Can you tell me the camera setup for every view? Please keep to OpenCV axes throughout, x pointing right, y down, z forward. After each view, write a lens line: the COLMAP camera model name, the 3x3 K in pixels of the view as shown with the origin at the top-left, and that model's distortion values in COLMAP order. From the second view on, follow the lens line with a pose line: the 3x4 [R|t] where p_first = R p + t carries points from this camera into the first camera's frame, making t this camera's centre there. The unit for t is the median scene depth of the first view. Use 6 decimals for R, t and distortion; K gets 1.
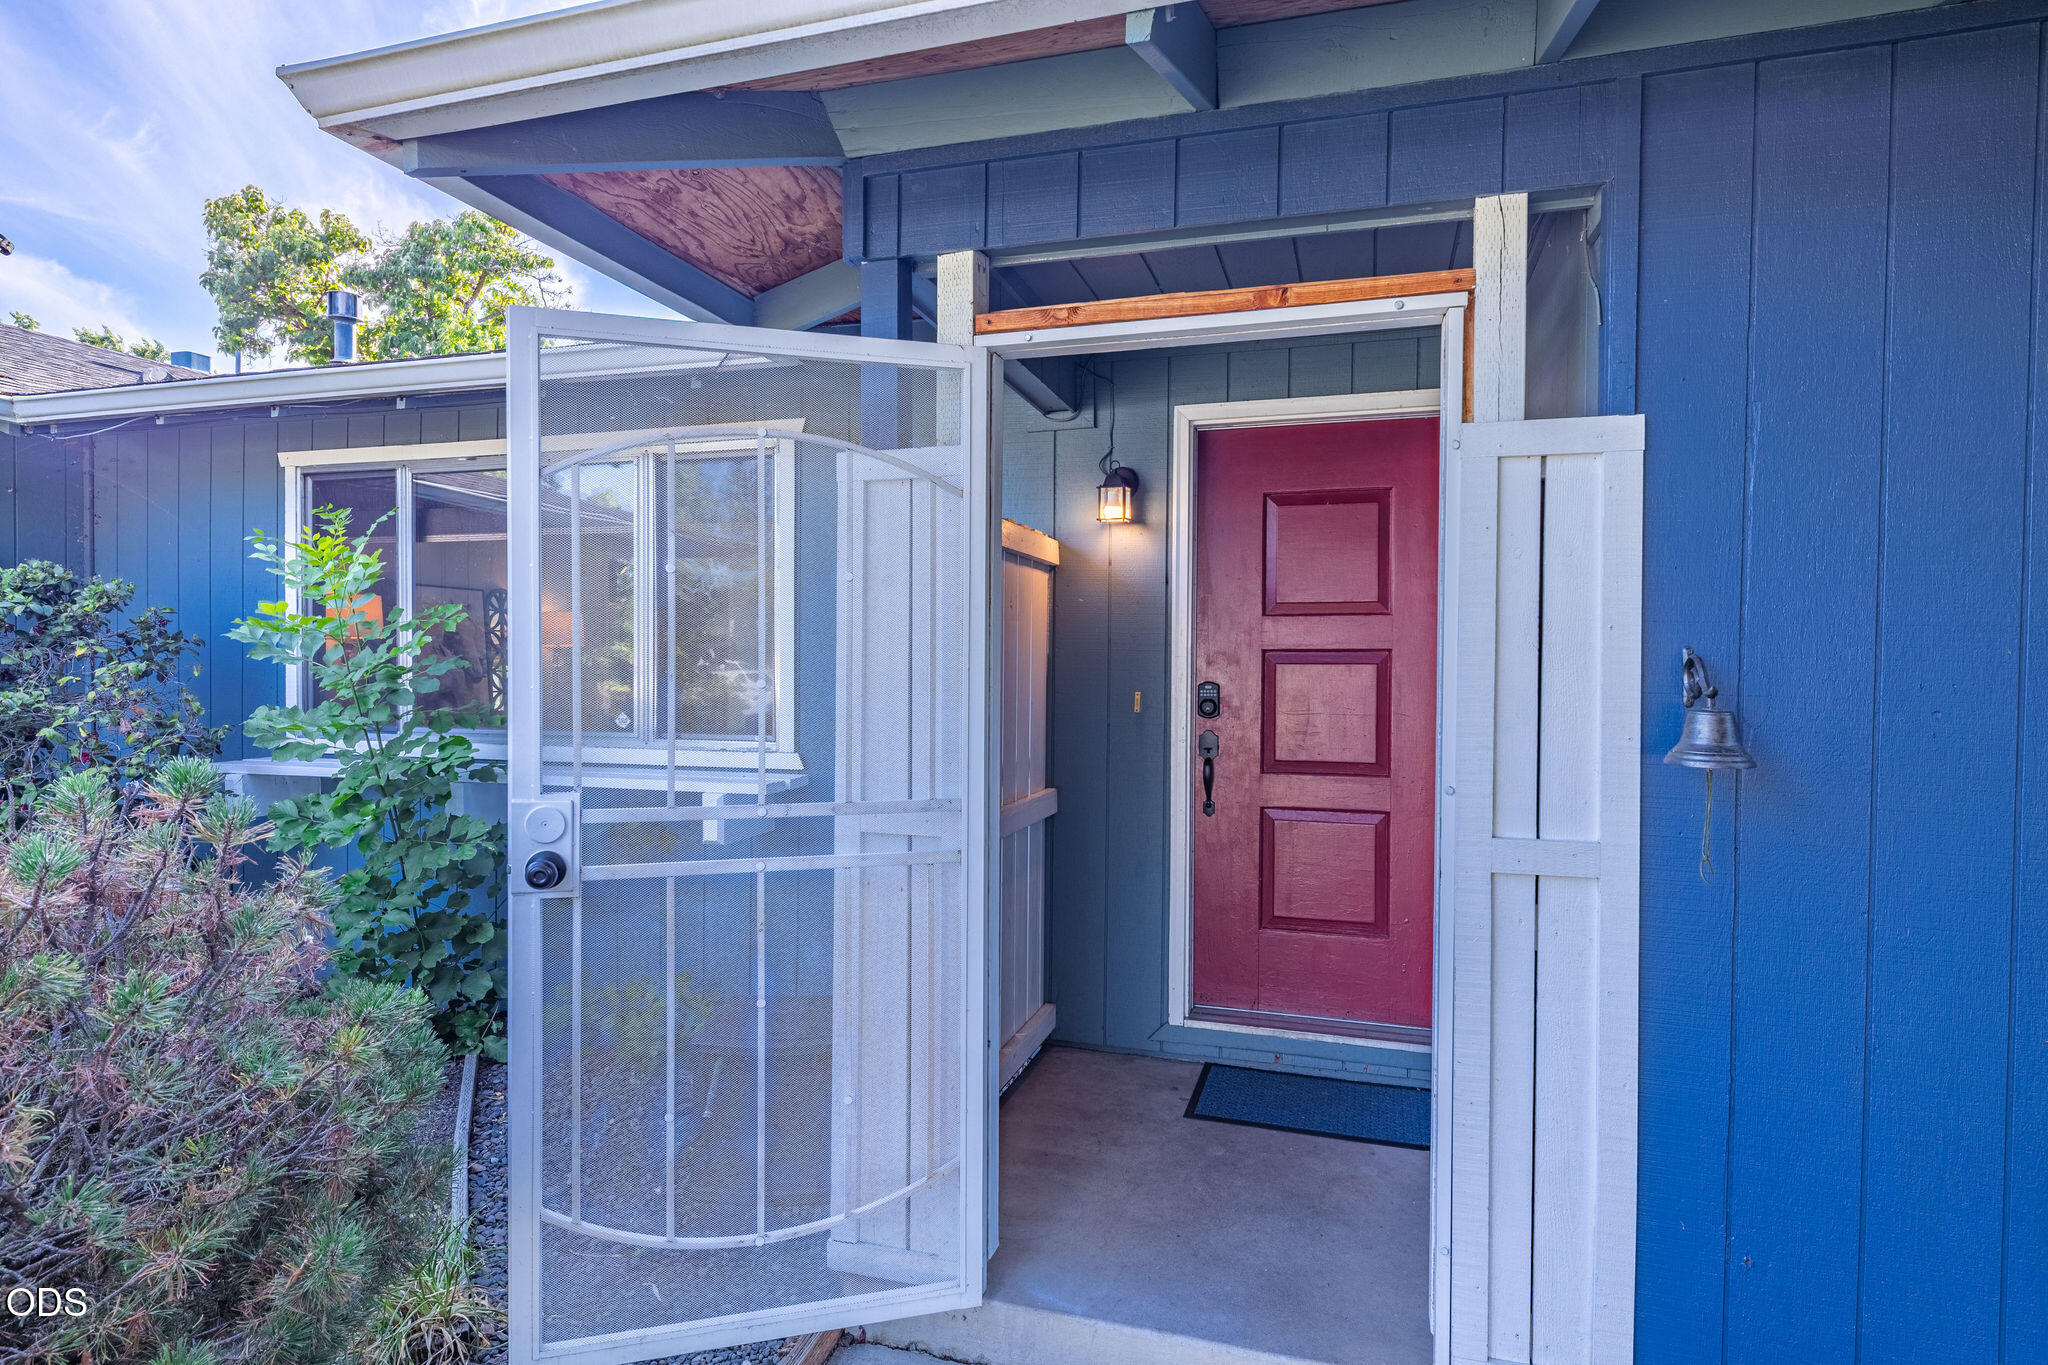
lens RADIAL K [[1100.1, 0, 1025.2], [0, 1100.1, 679.6], [0, 0, 1]] dist [-0.002313, -0.000345]
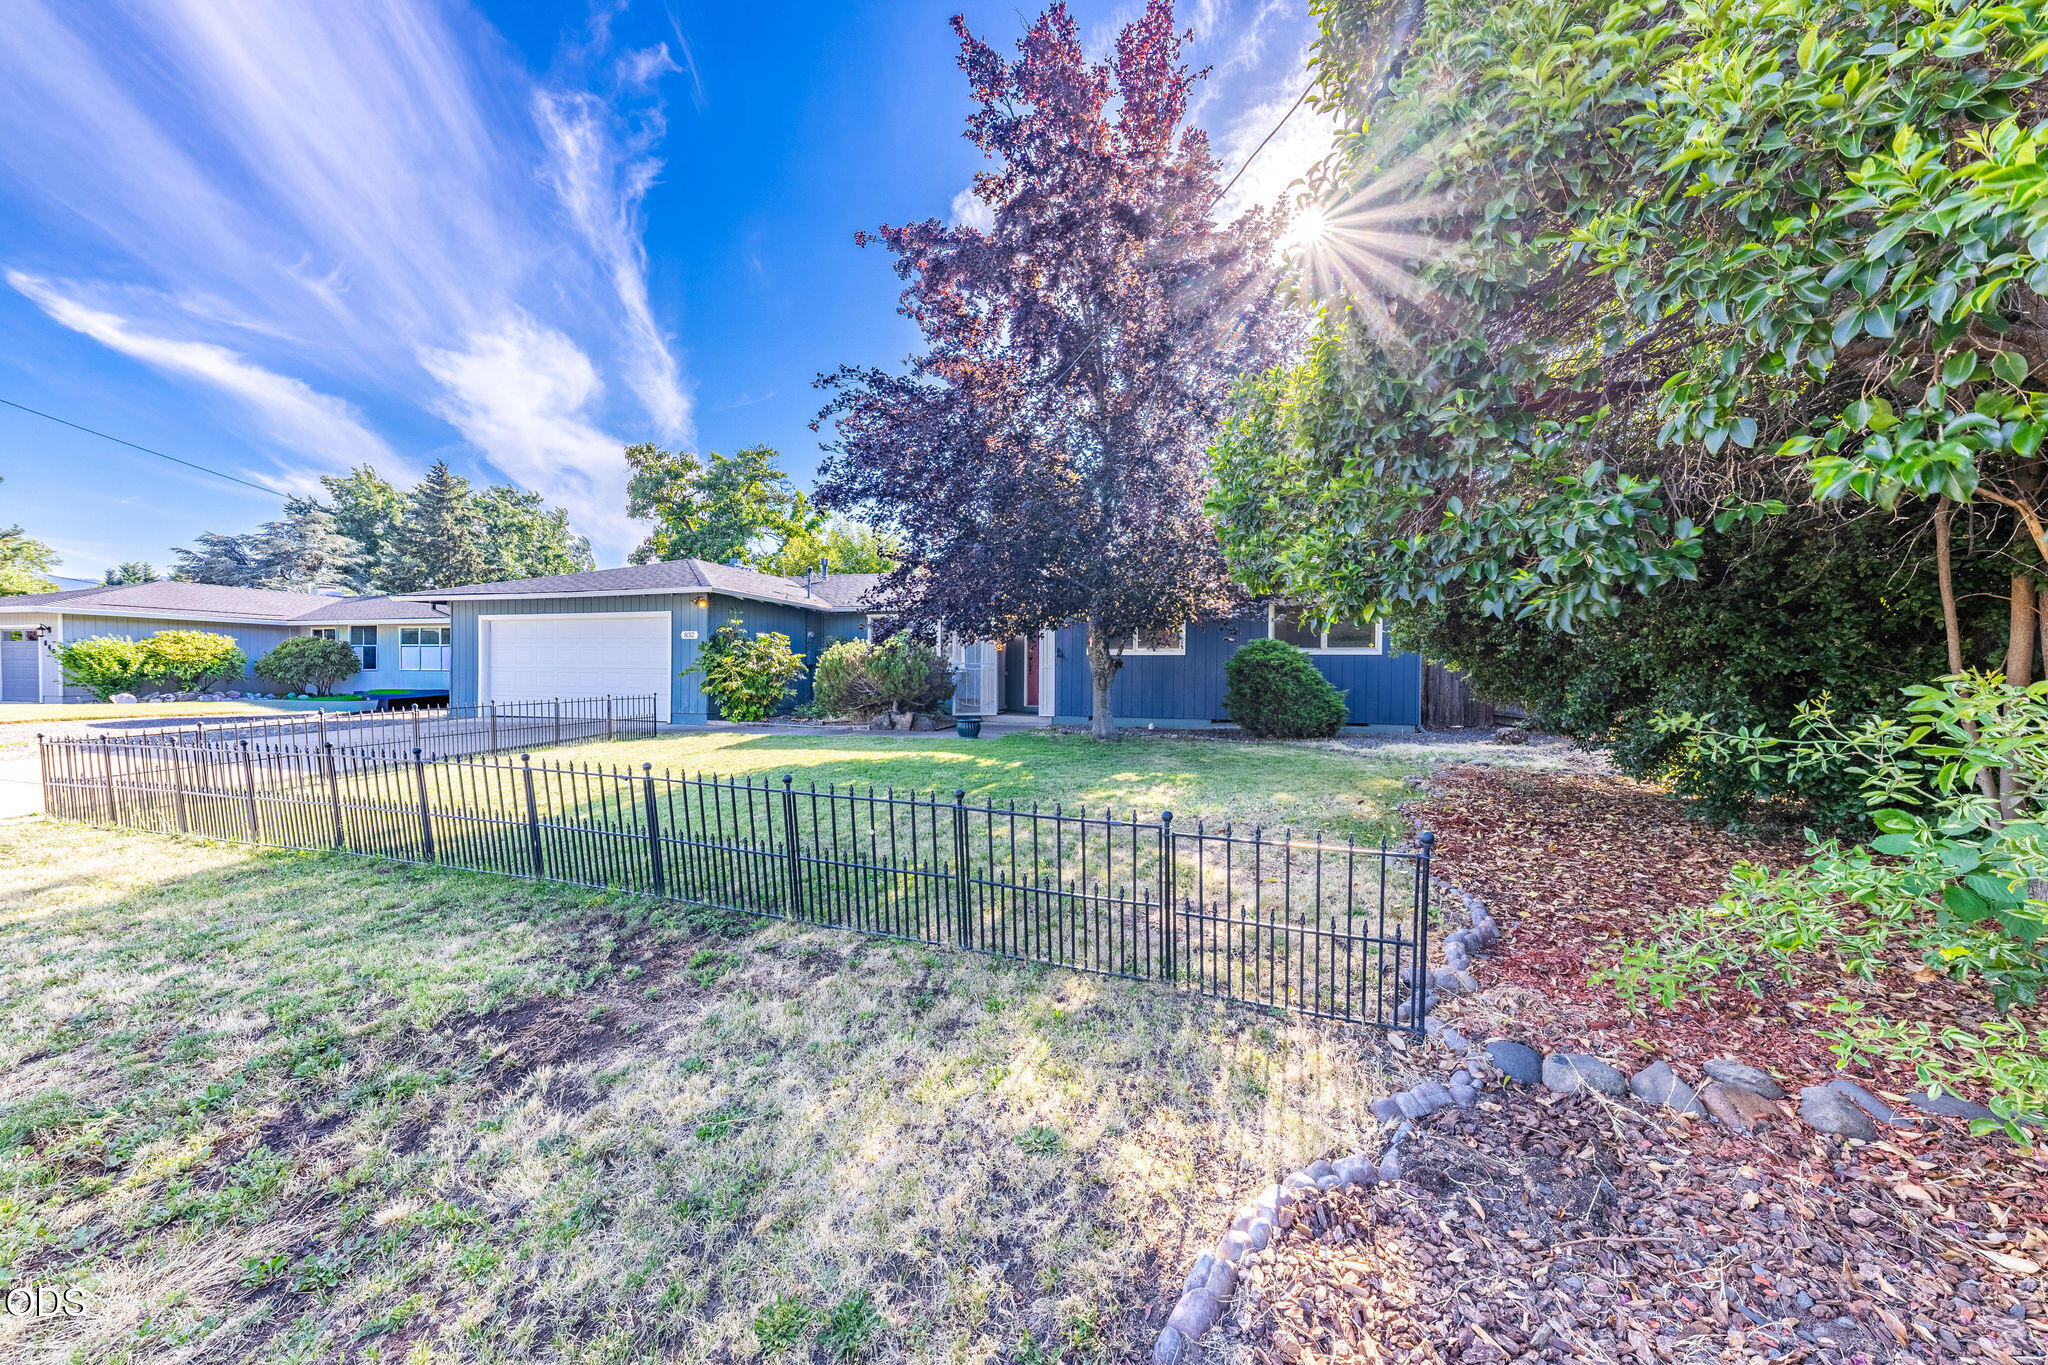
lens RADIAL K [[689.9, 0, 1030.0], [0, 689.9, 681.0], [0, 0, 1]] dist [0.004946, 0.000094]
pose [[0.999507, 0.001334, 0.031369, -0.011431], [-0.001227, 0.999993, -0.003450, 0.015930], [-0.031373, 0.003410, 0.999502, -0.355480]]
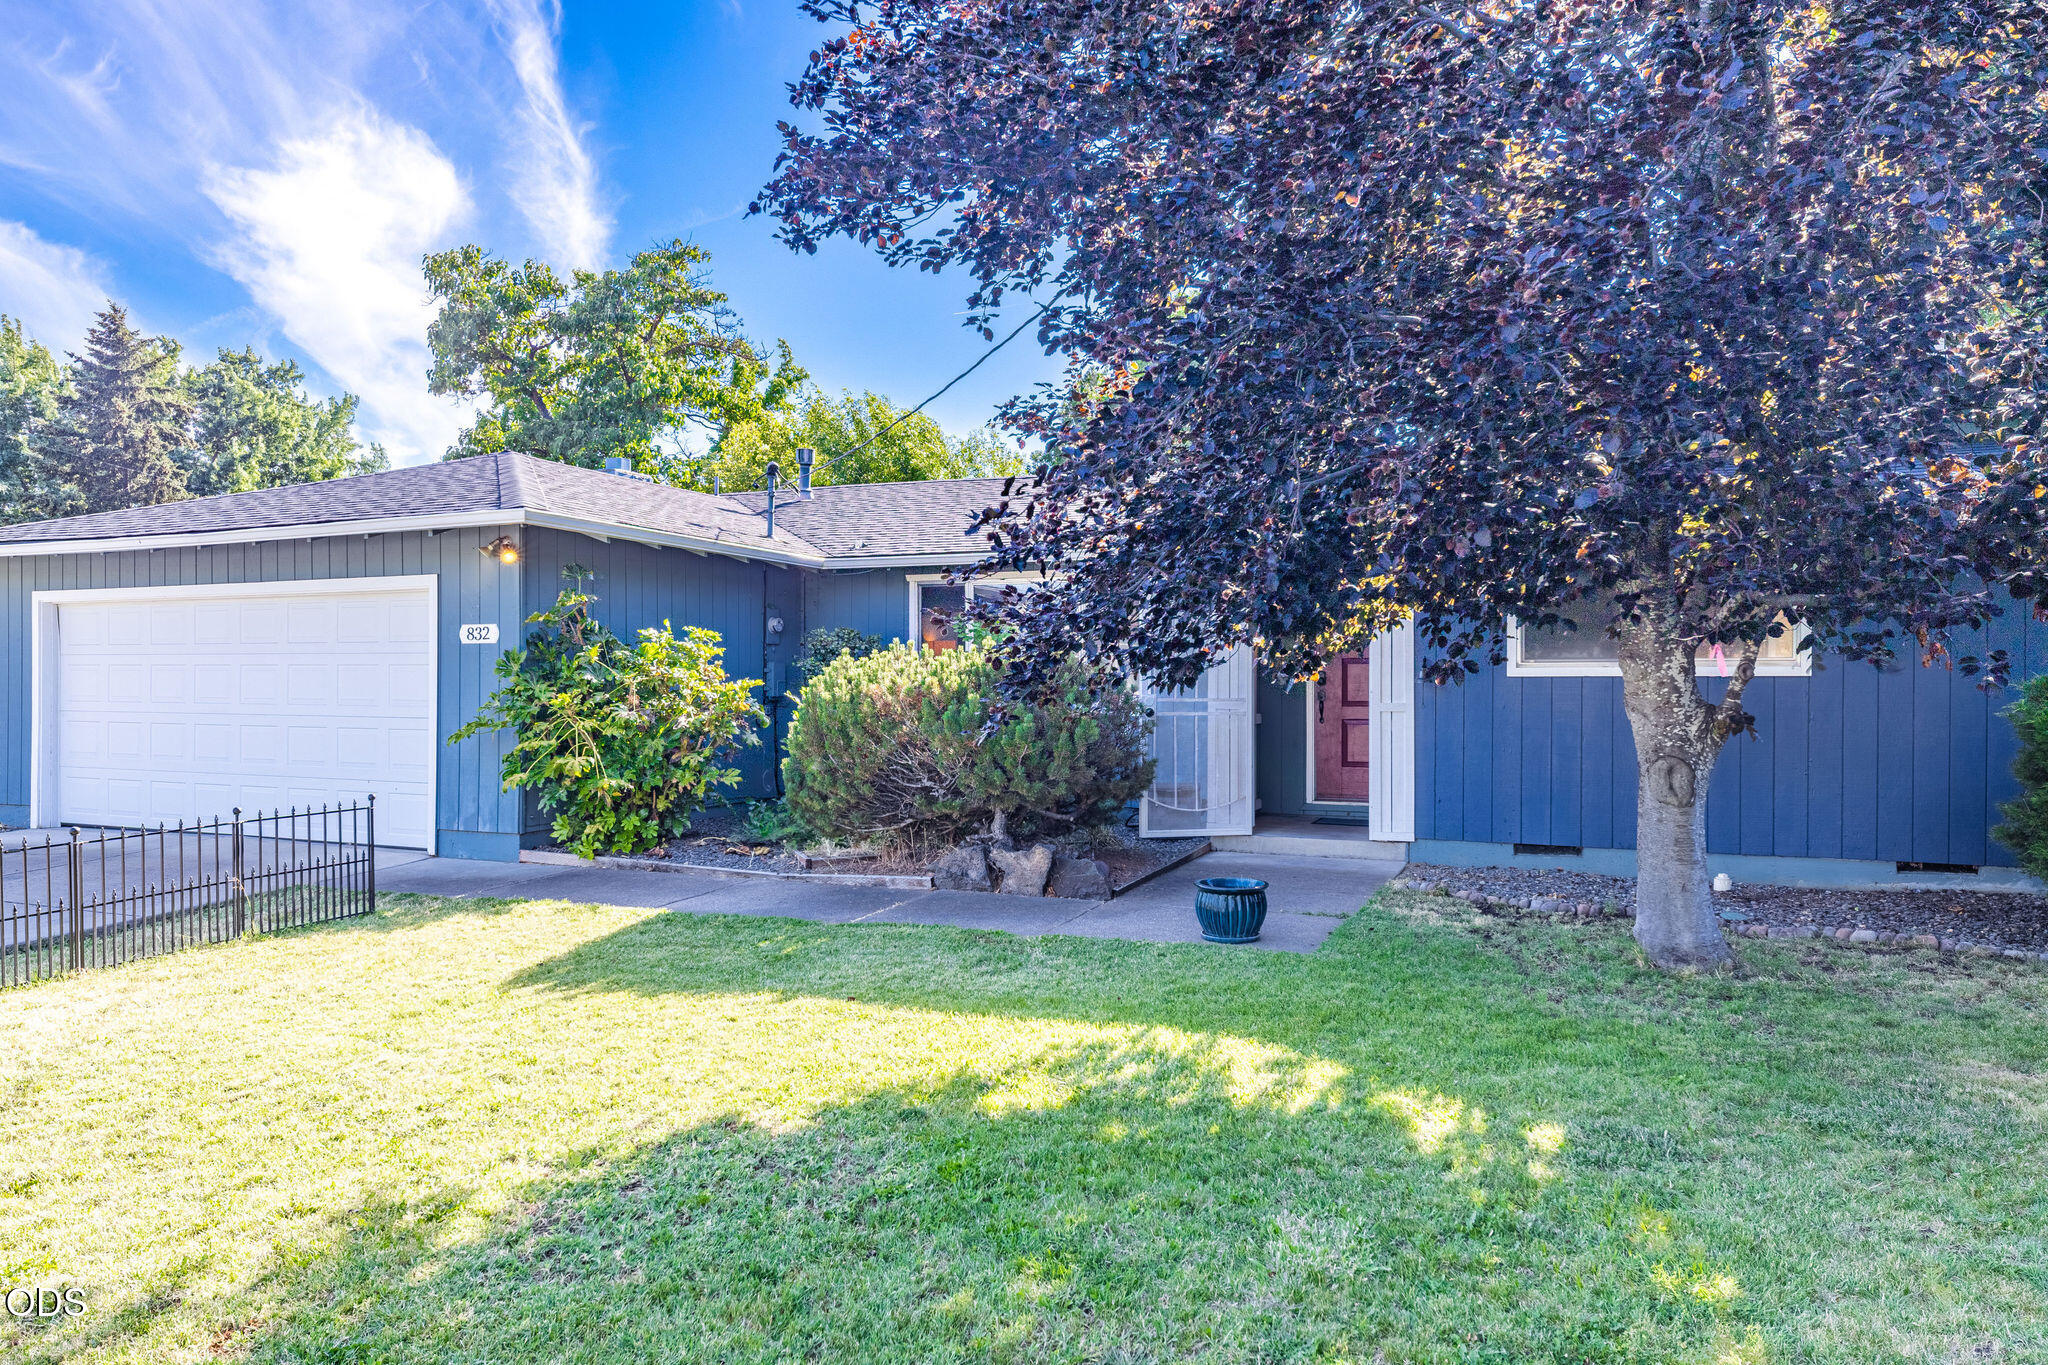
lens RADIAL K [[1365.9, 0, 1017.4], [0, 1365.9, 684.5], [0, 0, 1]] dist [0.010521, -0.000332]
pose [[0.994995, -0.006586, -0.099708, -0.029043], [0.005267, 0.999895, -0.013484, 0.009375], [0.099787, 0.012891, 0.994925, -0.294004]]
